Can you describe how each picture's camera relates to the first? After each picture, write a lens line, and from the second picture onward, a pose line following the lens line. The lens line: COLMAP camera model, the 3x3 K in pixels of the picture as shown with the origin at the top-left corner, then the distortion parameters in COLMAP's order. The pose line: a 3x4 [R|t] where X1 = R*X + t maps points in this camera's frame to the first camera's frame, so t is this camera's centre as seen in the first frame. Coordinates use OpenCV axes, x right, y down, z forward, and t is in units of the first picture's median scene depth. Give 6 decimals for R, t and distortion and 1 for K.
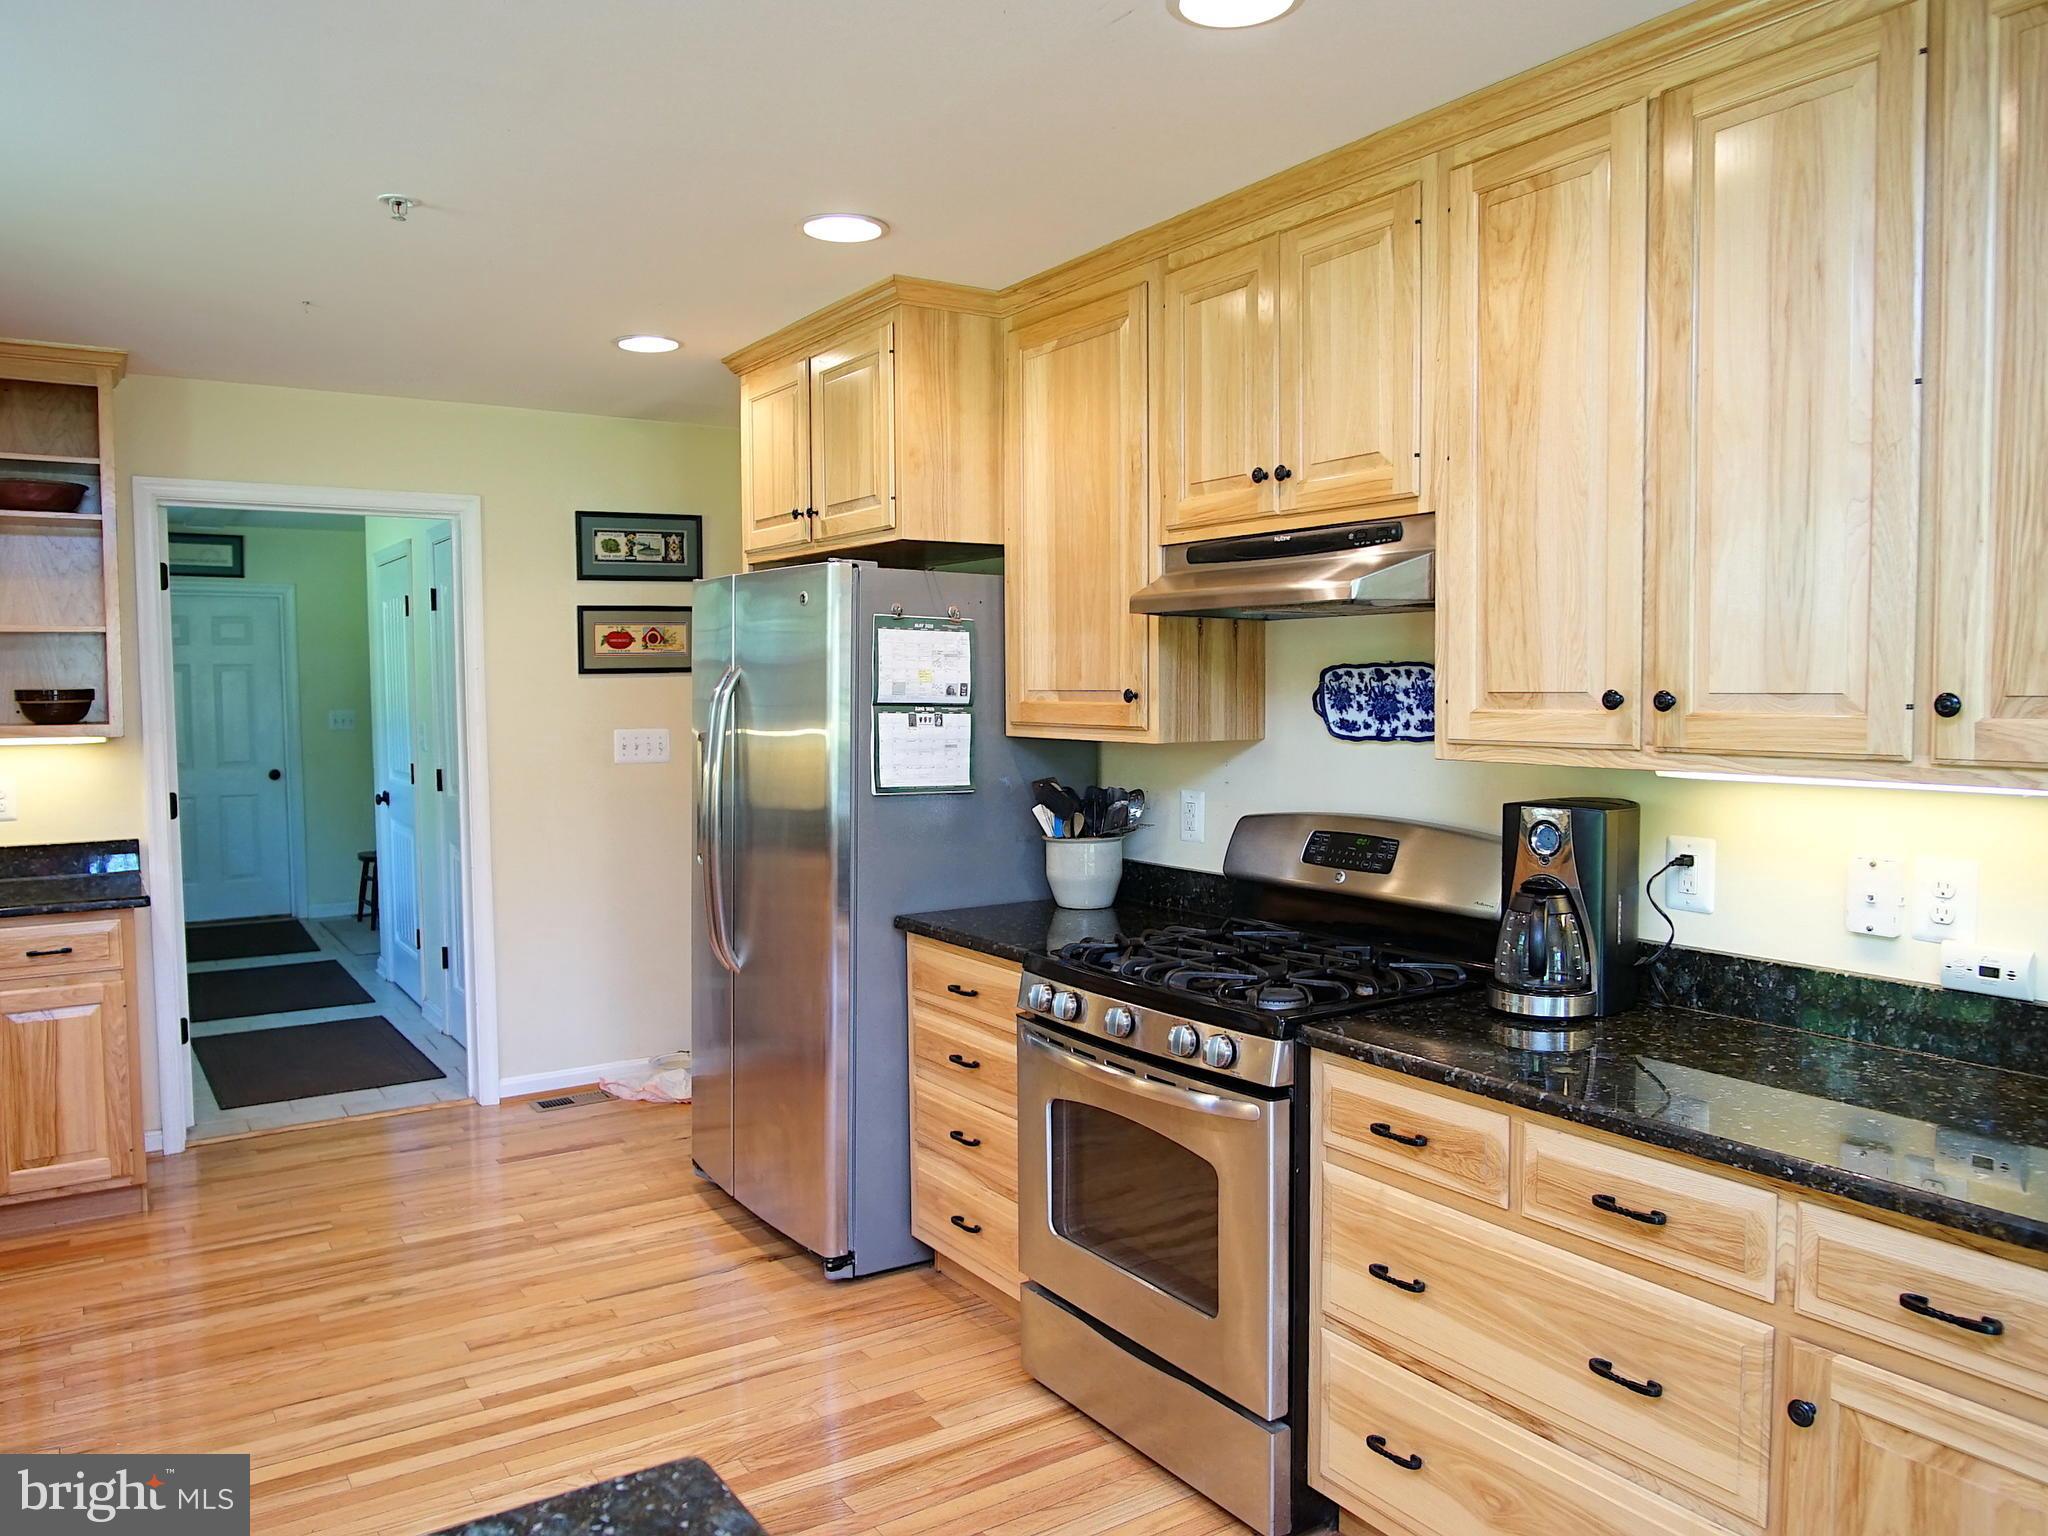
lens RADIAL K [[1459.4, 0, 1016.0], [0, 1459.4, 771.1], [0, 0, 1]] dist [-0.039023, 0.018861]
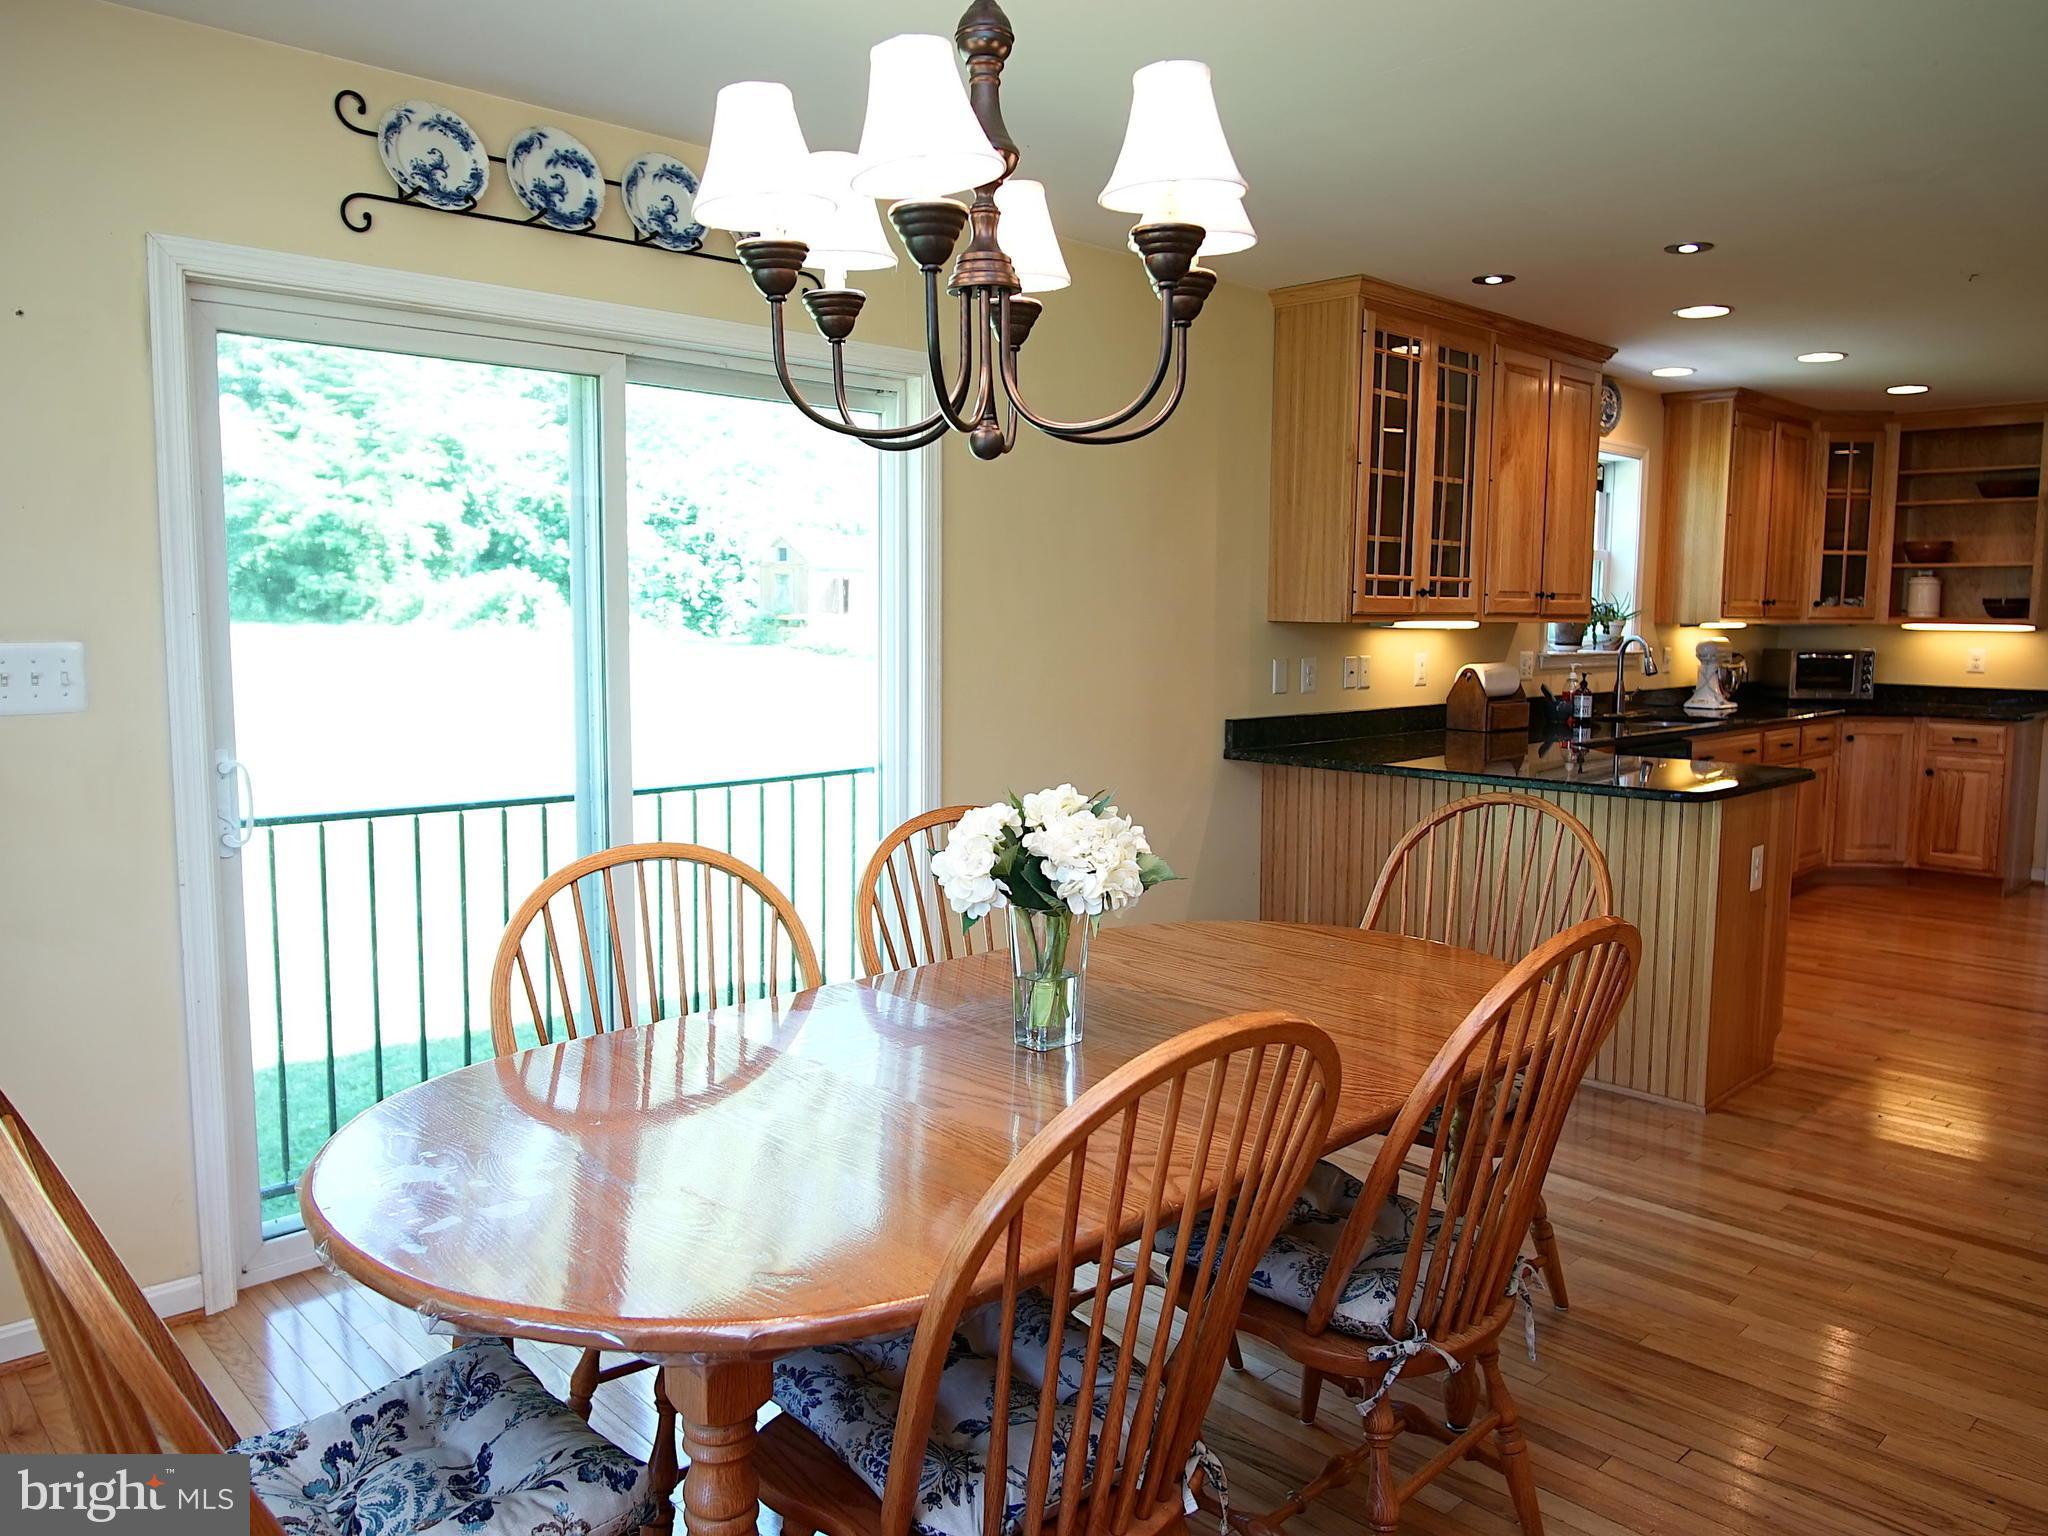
lens RADIAL K [[1459.4, 0, 1013.8], [0, 1459.4, 761.3], [0, 0, 1]] dist [-0.039023, 0.018861]
pose [[0.175544, 0.109710, -0.978340, 1.192633], [-0.067386, 0.992779, 0.099238, 0.066257], [0.982163, 0.048506, 0.181669, -0.691589]]
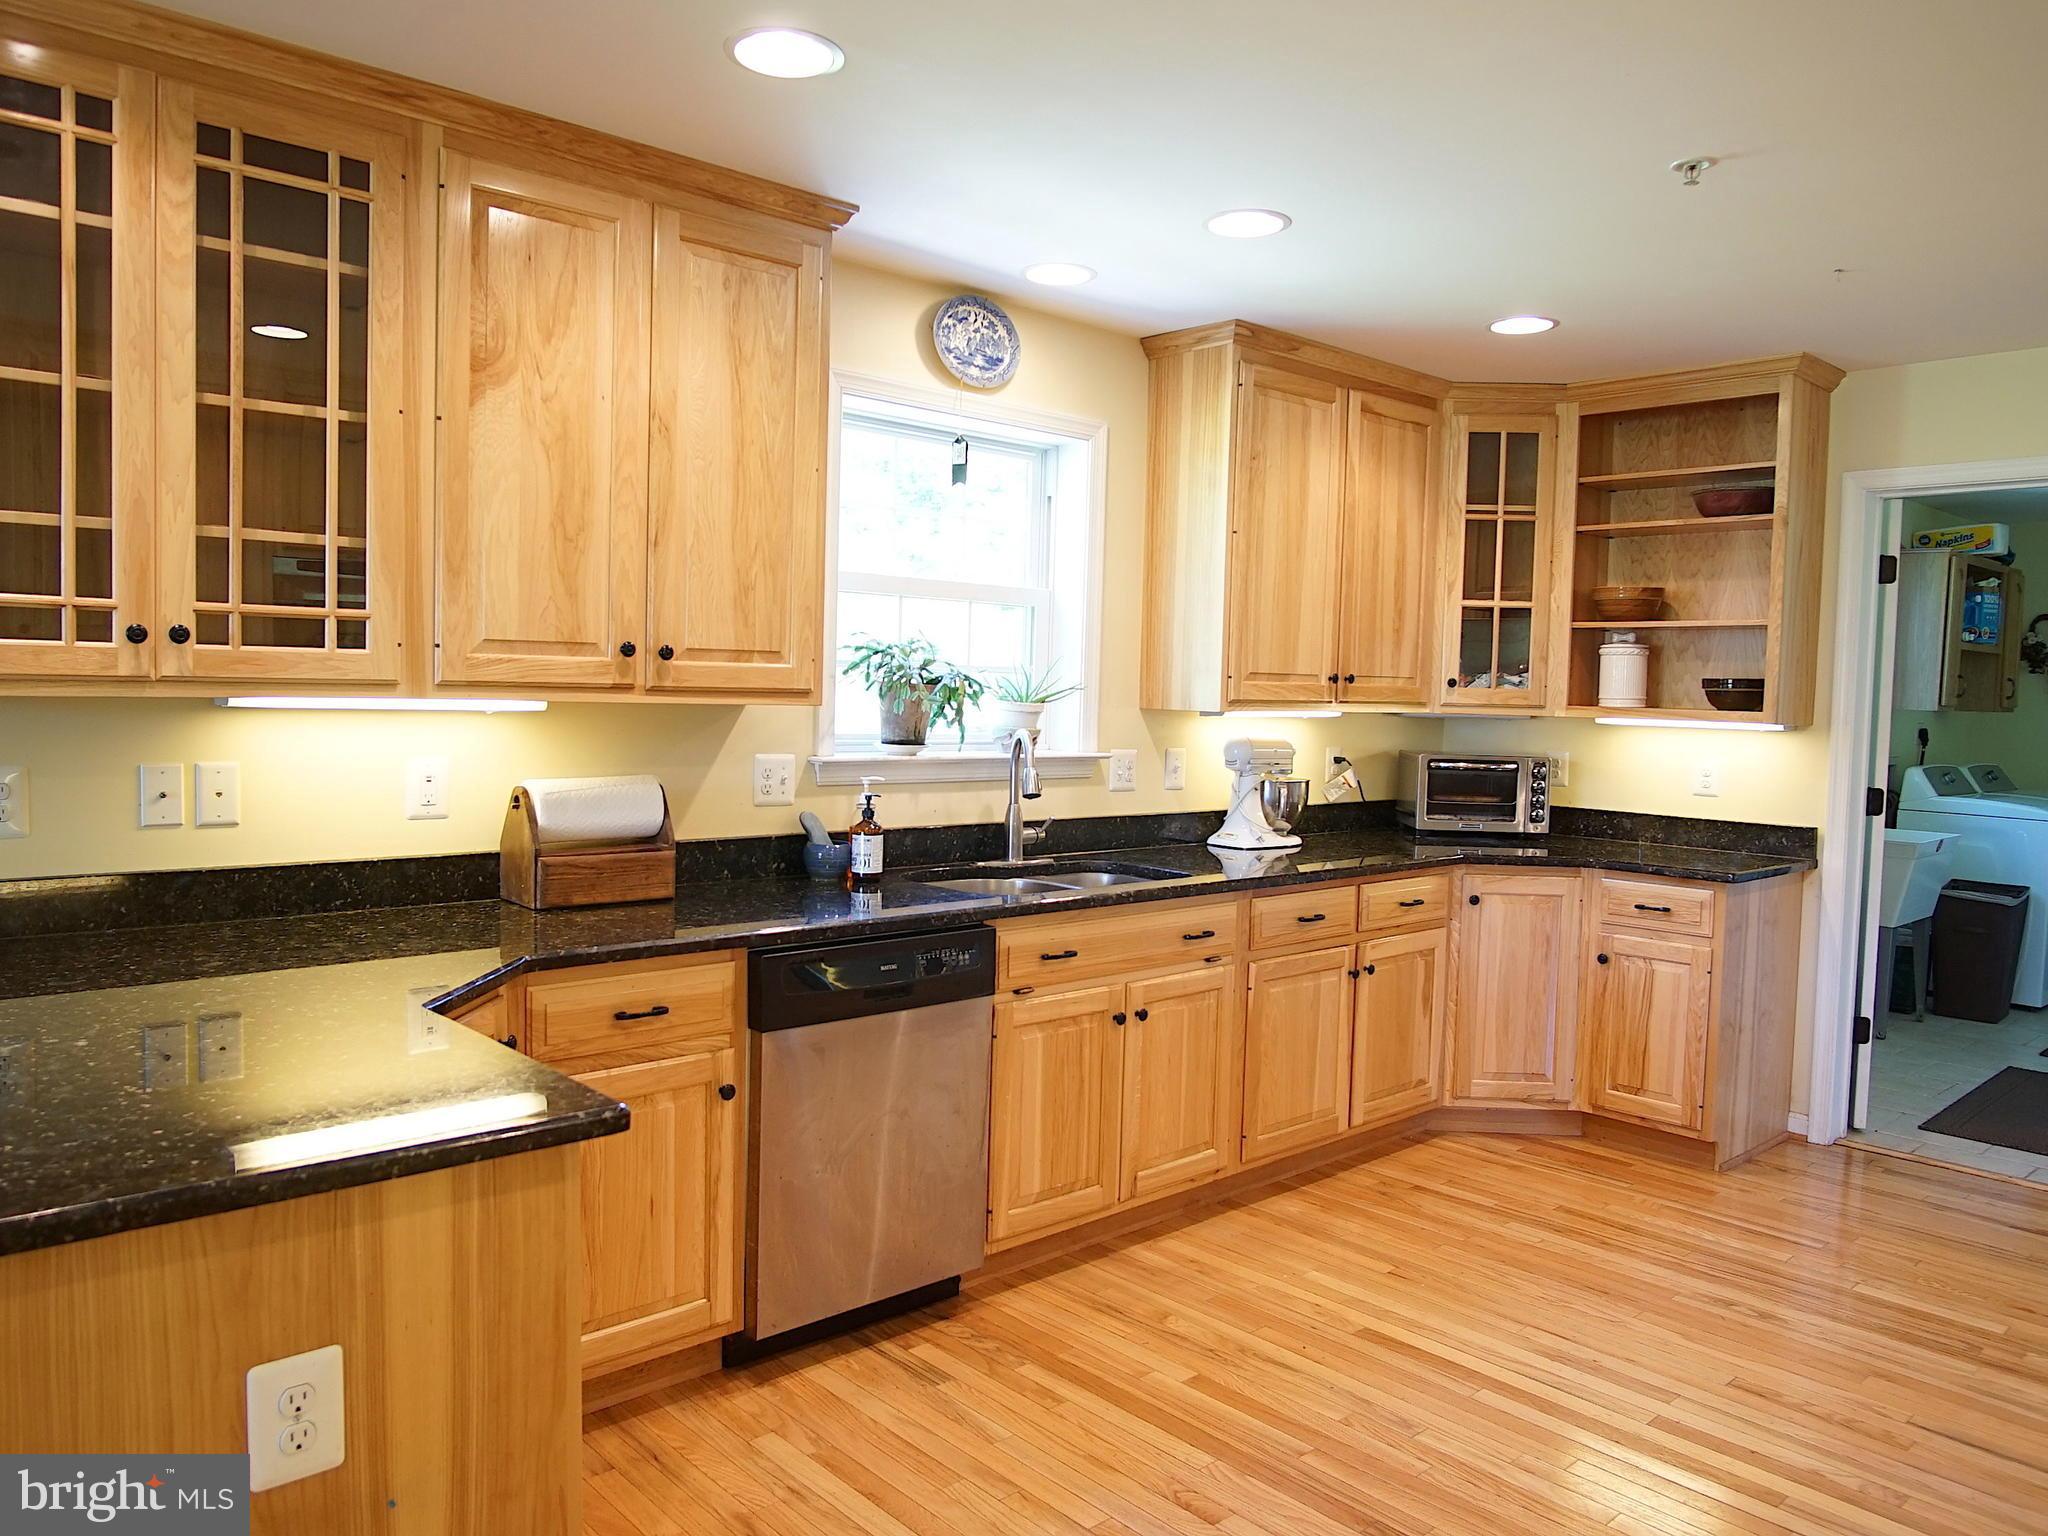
lens RADIAL K [[1459.4, 0, 978.4], [0, 1459.4, 769.2], [0, 0, 1]] dist [-0.039023, 0.018861]
pose [[0.141660, 0.066424, -0.987684, 0.466997], [-0.084604, 0.994908, 0.054775, 0.000154], [0.986293, 0.075803, 0.146559, 0.389279]]
